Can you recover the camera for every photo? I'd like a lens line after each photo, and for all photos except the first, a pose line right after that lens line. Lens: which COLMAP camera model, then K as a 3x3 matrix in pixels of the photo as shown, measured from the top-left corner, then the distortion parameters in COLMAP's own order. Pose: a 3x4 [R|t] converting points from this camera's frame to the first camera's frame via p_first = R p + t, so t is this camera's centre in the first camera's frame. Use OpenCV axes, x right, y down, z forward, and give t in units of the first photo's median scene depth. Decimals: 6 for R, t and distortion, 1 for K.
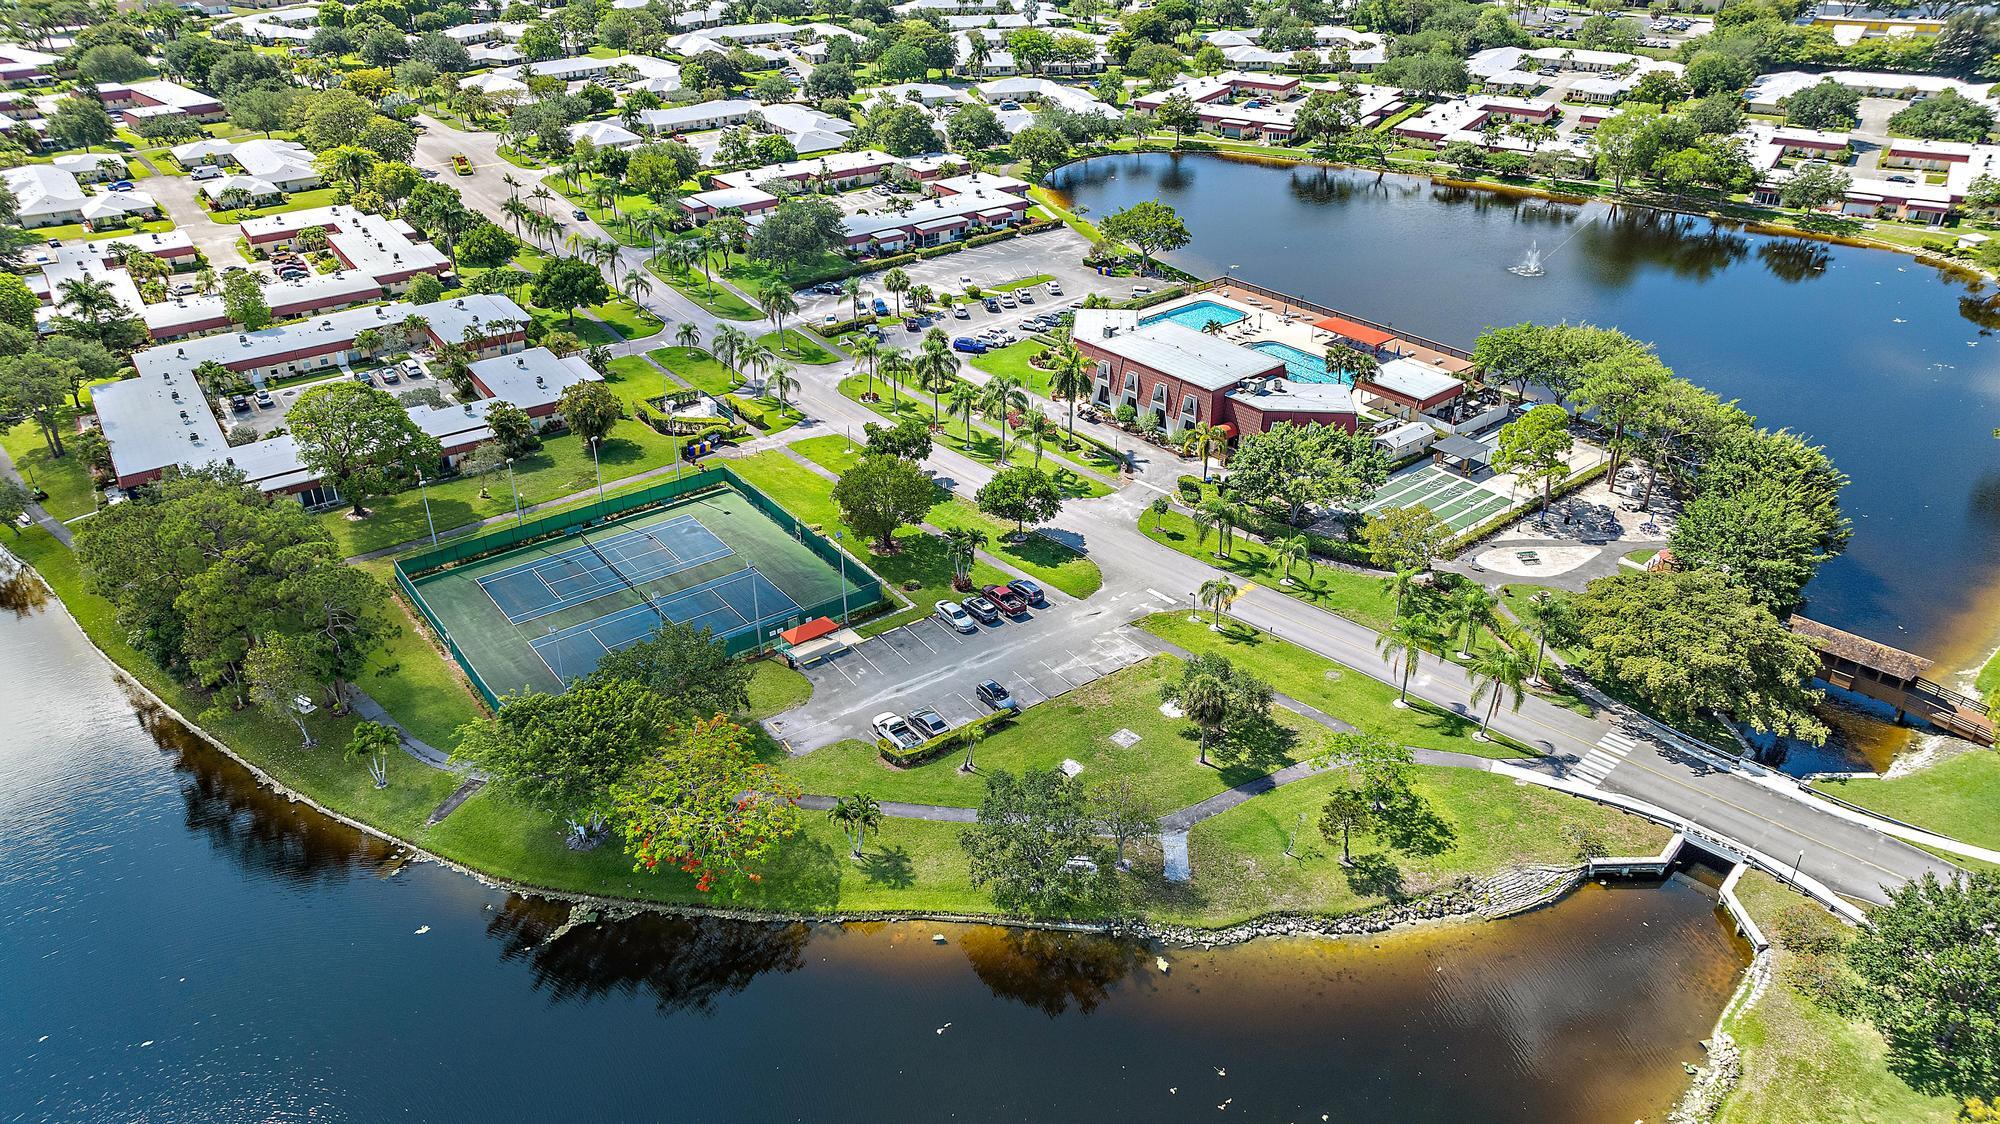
lens RADIAL K [[1453.4, 0, 1000.0], [0, 1453.4, 562.0], [0, 0, 1]] dist [-0.006652, -0.002164]
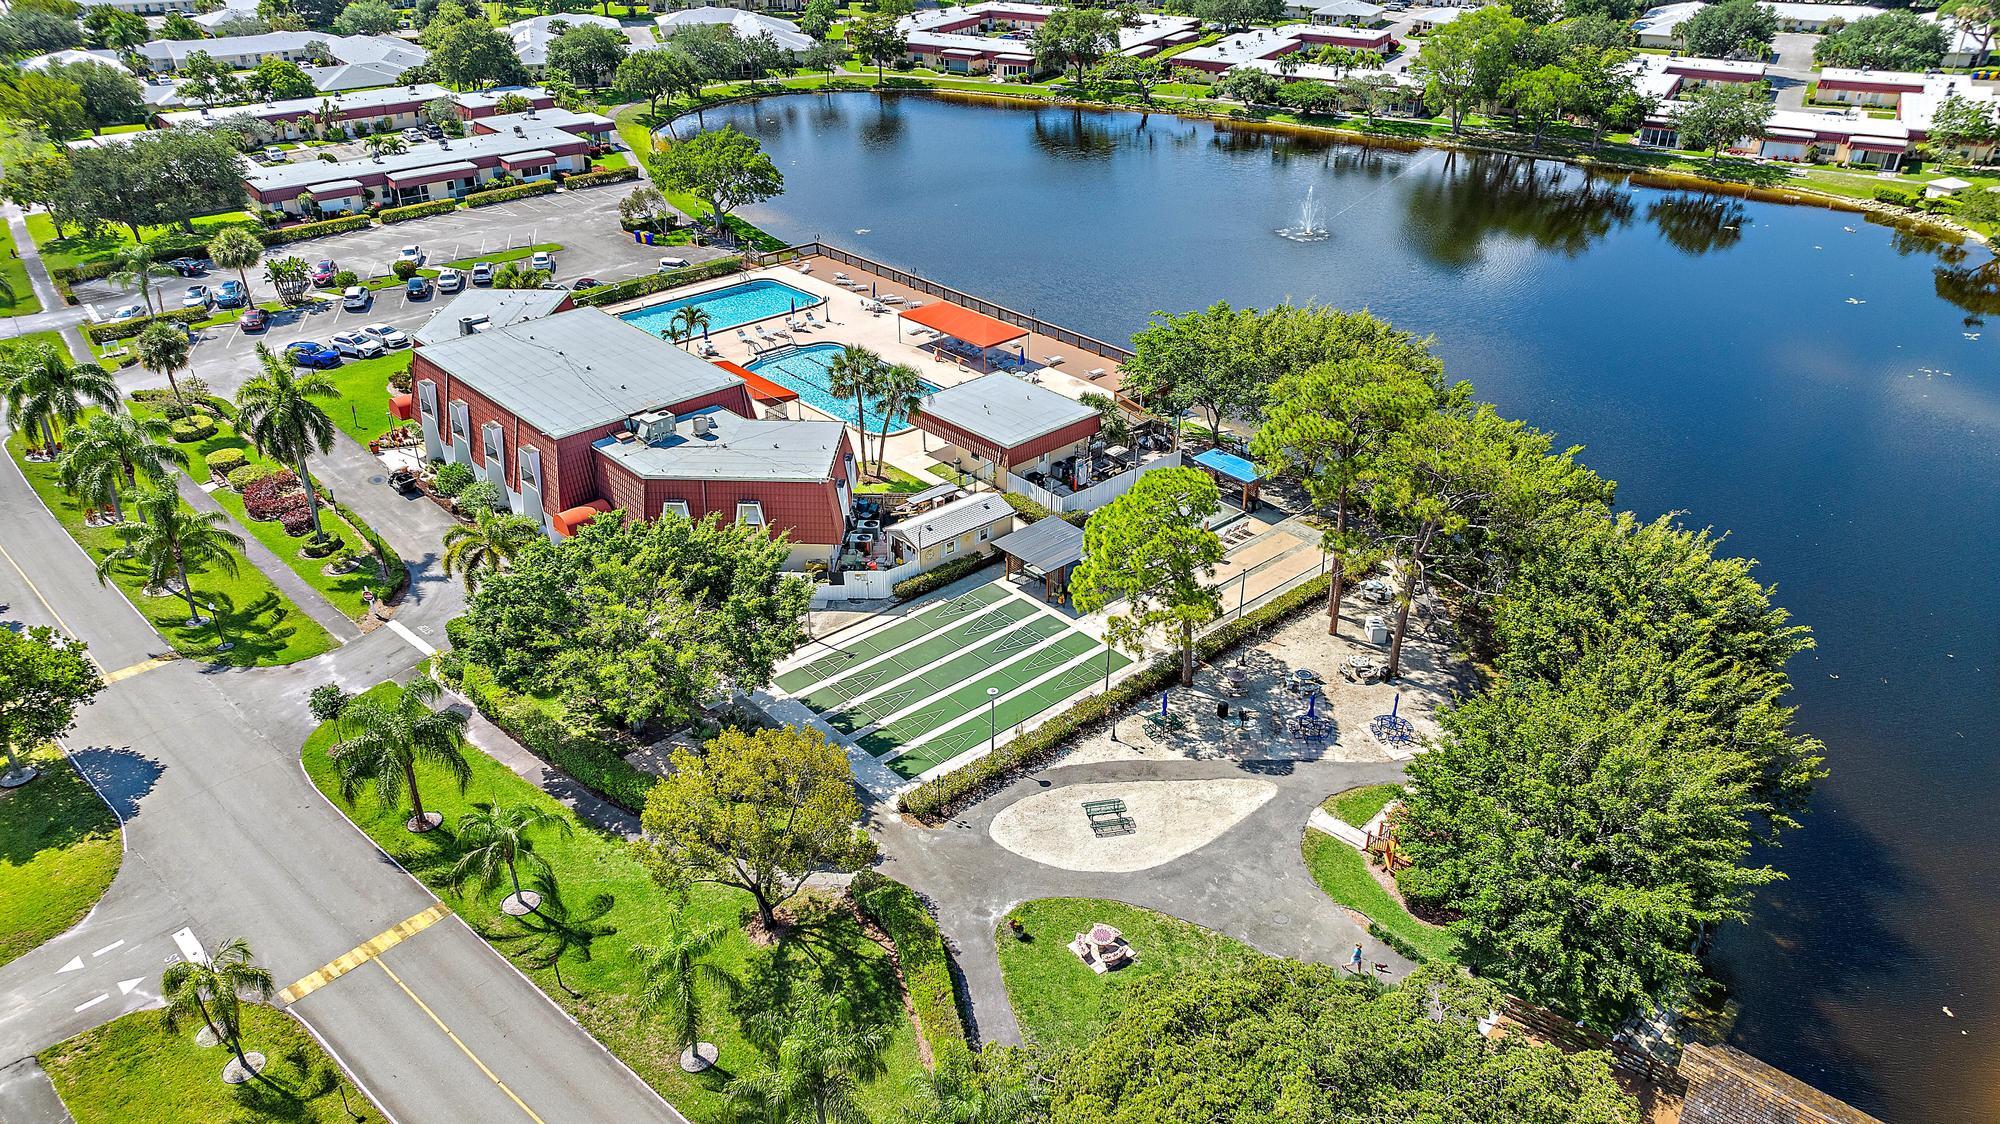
lens RADIAL K [[1402.0, 0, 1000.0], [0, 1402.0, 562.0], [0, 0, 1]] dist [0.001417, -0.041756]
pose [[0.999380, -0.015077, 0.031814, 0.189363], [0.015095, 0.999886, -0.000328, -0.048533], [-0.031806, 0.000808, 0.999494, 0.339242]]
